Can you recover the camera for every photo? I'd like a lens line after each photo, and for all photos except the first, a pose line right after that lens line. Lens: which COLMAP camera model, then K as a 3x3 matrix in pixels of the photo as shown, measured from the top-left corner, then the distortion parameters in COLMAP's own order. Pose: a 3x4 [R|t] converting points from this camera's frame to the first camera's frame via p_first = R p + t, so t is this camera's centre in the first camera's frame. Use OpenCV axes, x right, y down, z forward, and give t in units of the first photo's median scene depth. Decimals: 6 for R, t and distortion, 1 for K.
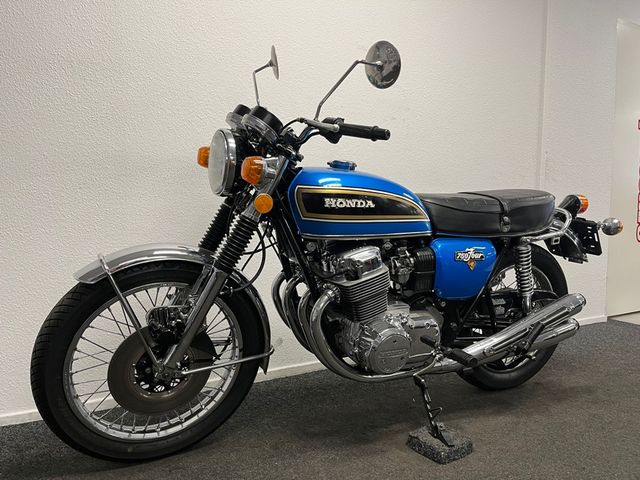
lens RADIAL K [[479.5, 0, 320.6], [0, 479.5, 232.1], [0, 0, 1]] dist [0.088644, -0.122571]
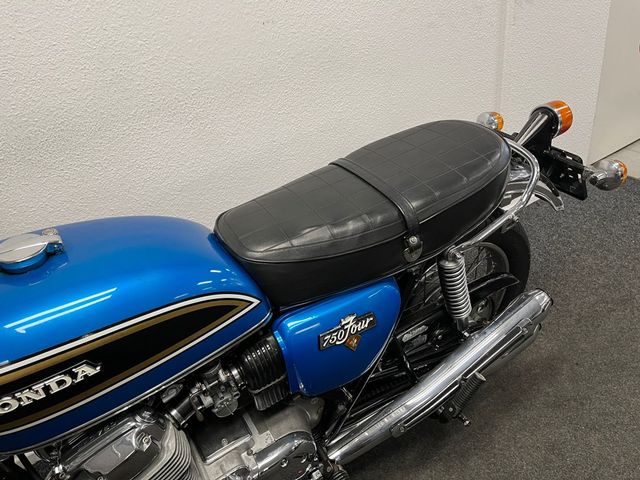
lens RADIAL K [[478.3, 0, 320.0], [0, 478.3, 240.0], [0, 0, 1]] dist [0.089039, -0.121332]
pose [[0.986574, -0.163304, -0.001642, 0.298944], [0.145359, 0.873491, 0.464633, -0.302111], [-0.074442, -0.458633, 0.885502, 0.575166]]
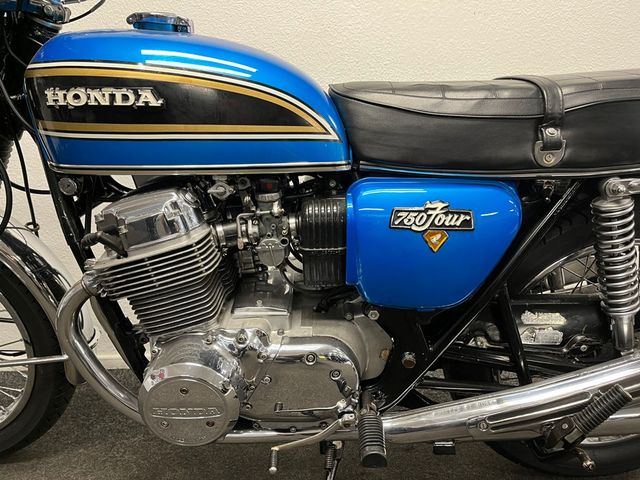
lens RADIAL K [[479.5, 0, 320.6], [0, 479.5, 232.1], [0, 0, 1]] dist [0.088644, -0.122571]
pose [[0.901647, 0.078643, -0.425262, 0.410088], [-0.015675, 0.988624, 0.149591, -0.003481], [0.432188, -0.128213, 0.892622, 0.570423]]
